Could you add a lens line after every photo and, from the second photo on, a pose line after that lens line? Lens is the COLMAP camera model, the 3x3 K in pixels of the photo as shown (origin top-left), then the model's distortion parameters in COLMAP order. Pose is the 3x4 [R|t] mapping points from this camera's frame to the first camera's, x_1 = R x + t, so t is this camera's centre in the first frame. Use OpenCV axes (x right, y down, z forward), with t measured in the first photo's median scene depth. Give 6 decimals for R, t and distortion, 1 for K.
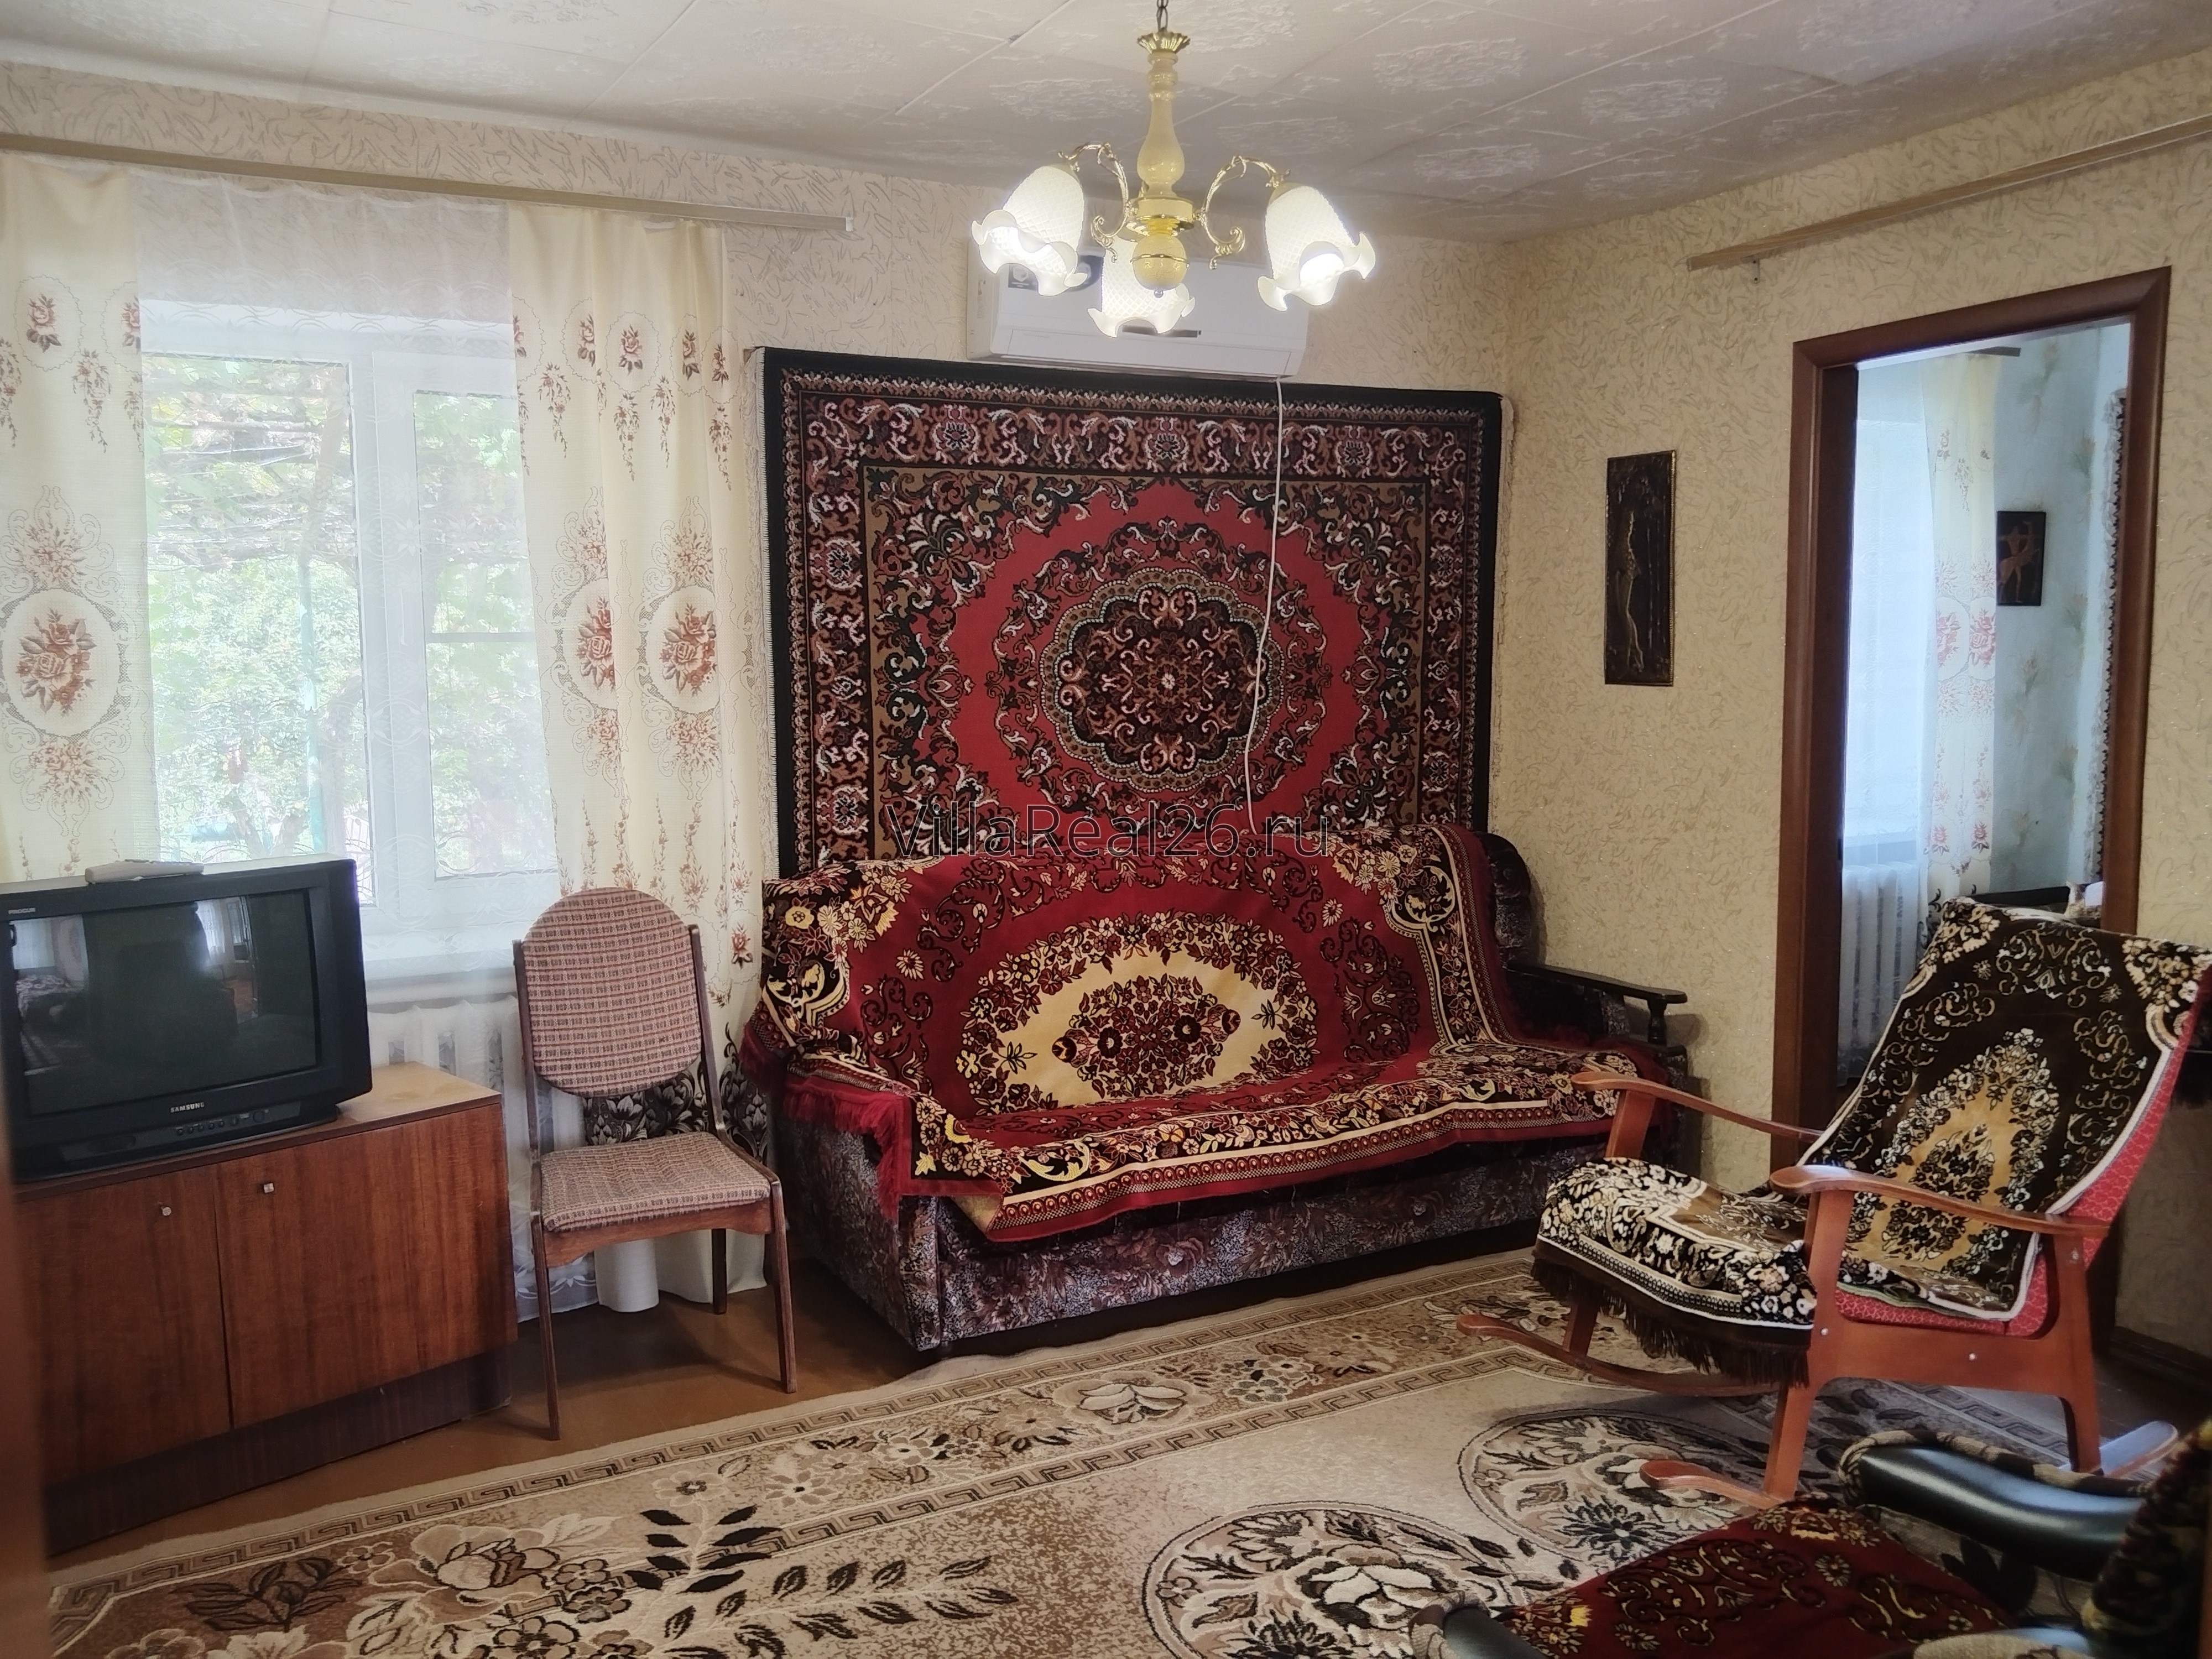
lens RADIAL K [[1769.2, 0, 1106.0], [0, 1769.2, 829.5], [0, 0, 1]] dist [-0.004382, -0.004252]
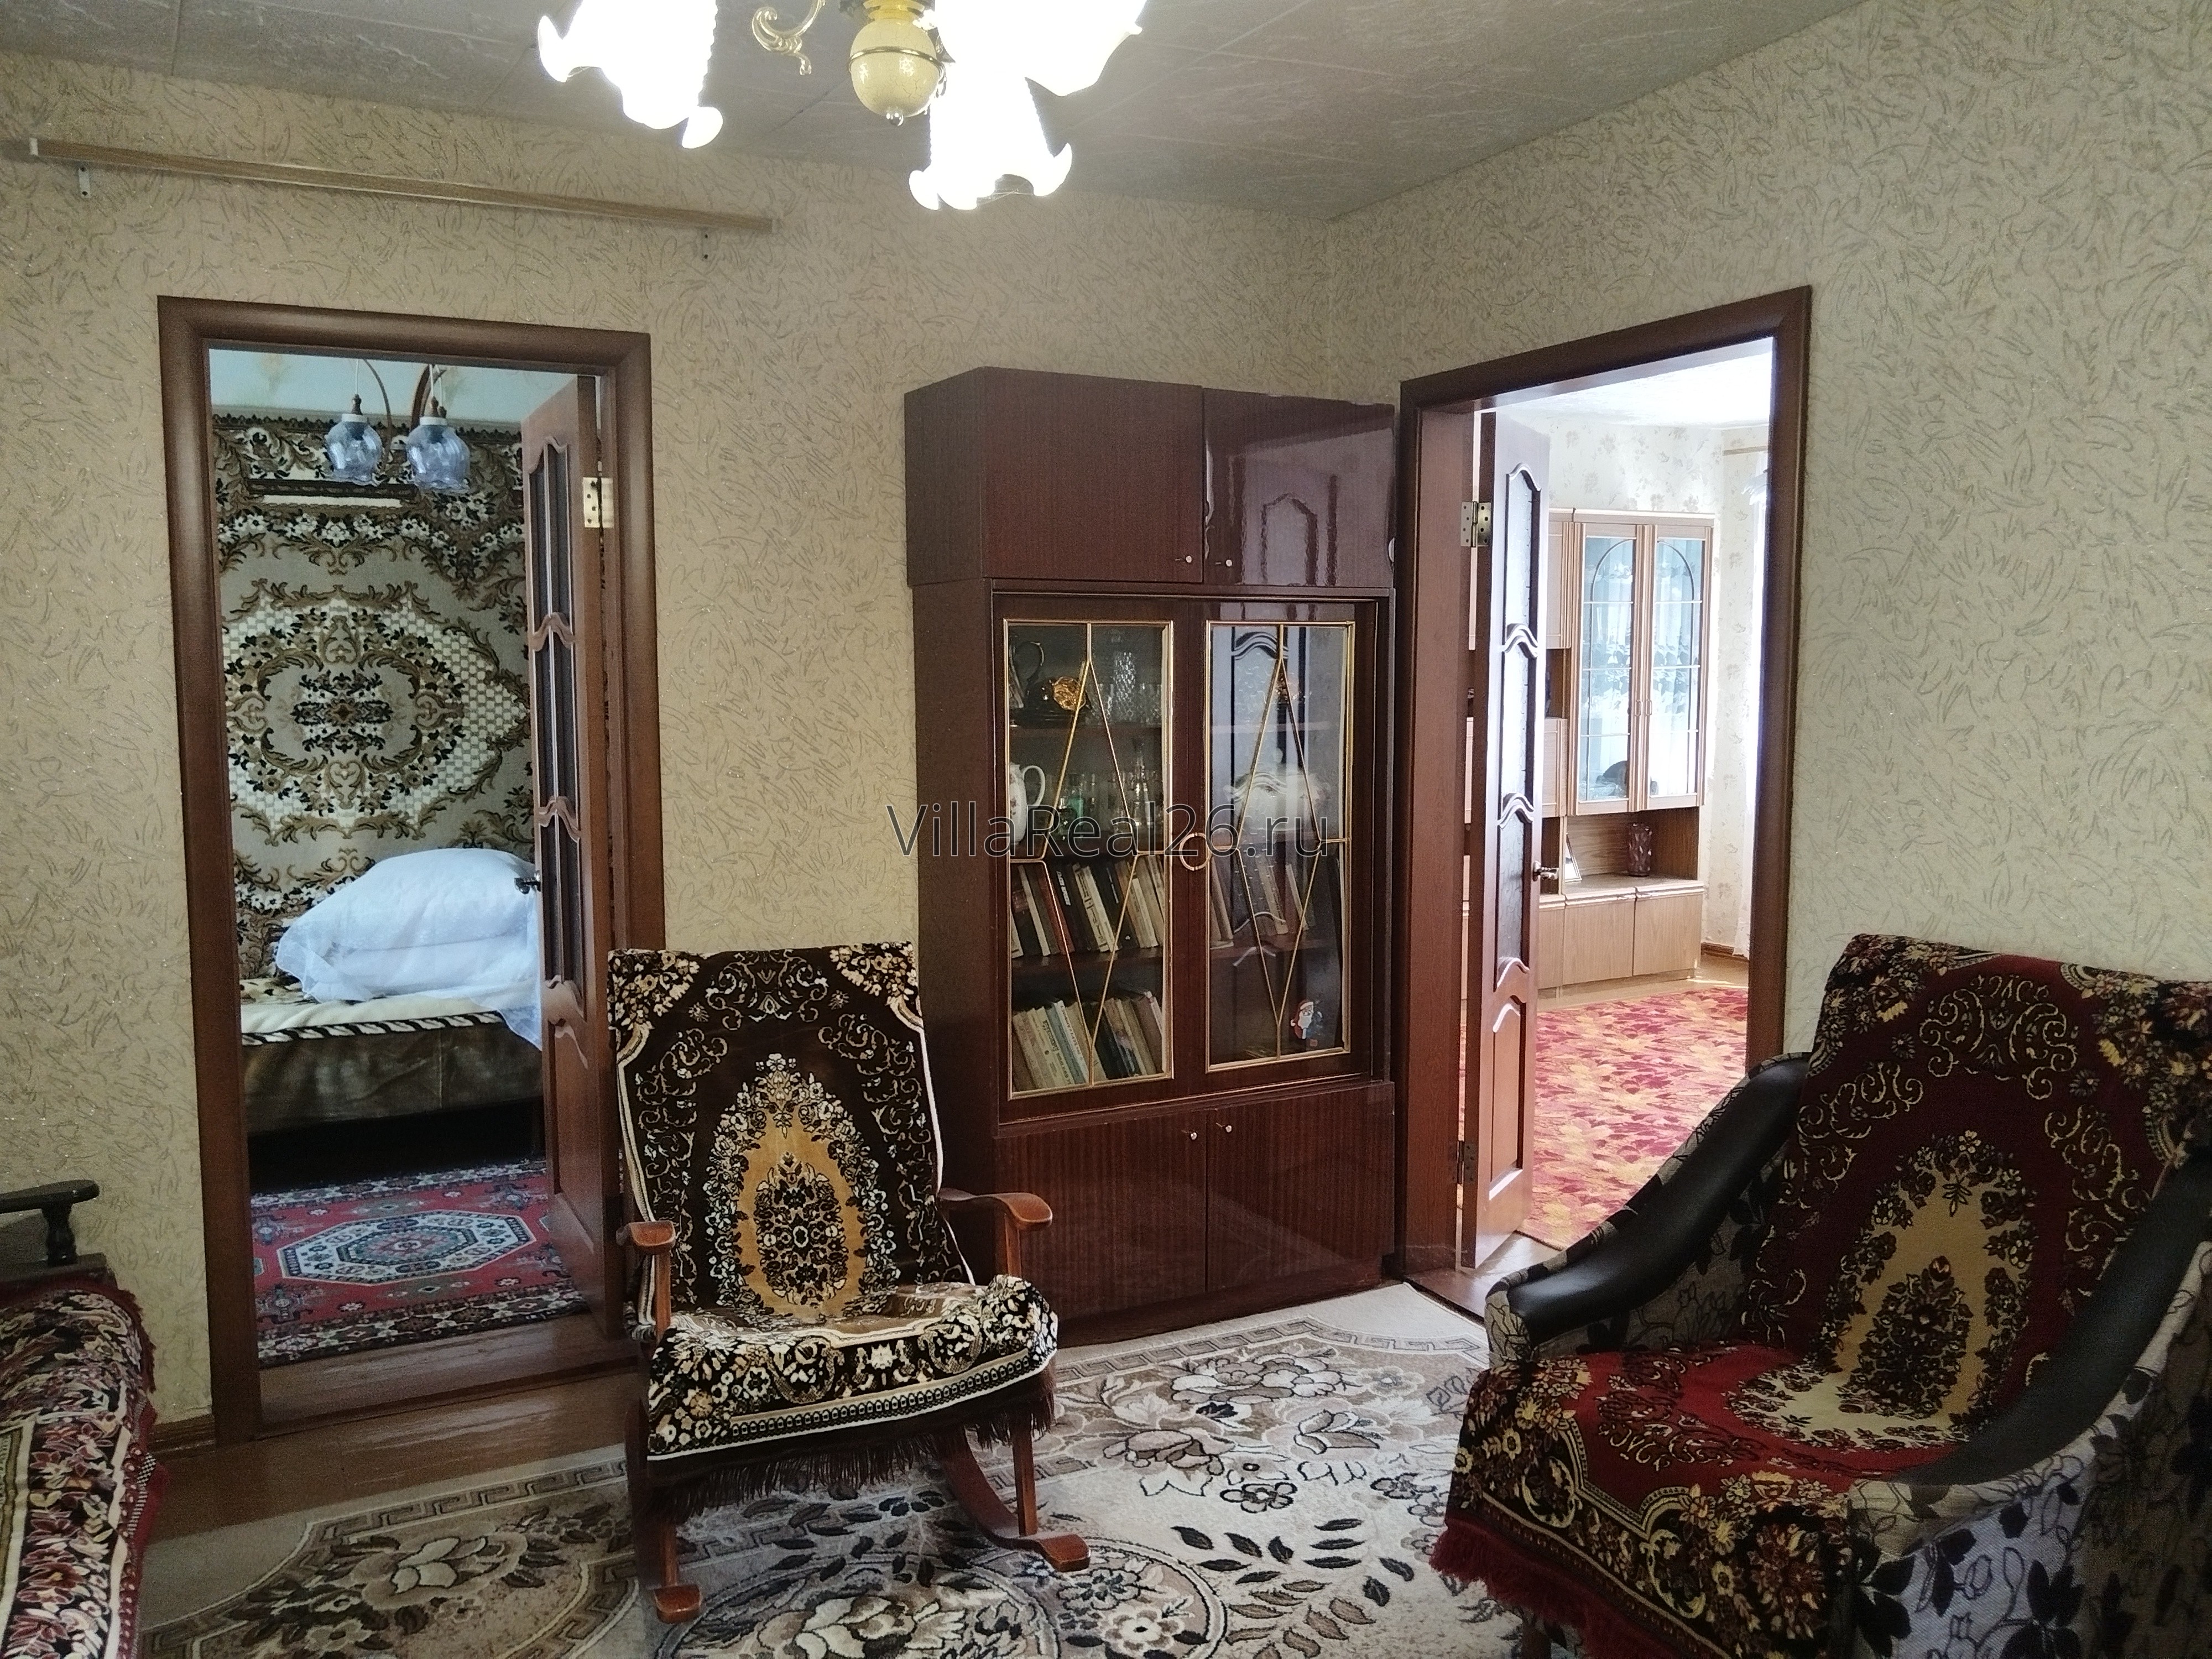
lens RADIAL K [[1769.2, 0, 1106.0], [0, 1769.2, 829.5], [0, 0, 1]] dist [-0.004382, -0.004252]
pose [[-0.015933, -0.084508, 0.996295, -0.521877], [0.109047, 0.990331, 0.085746, -0.088464], [-0.993909, 0.110009, -0.006564, 0.817028]]
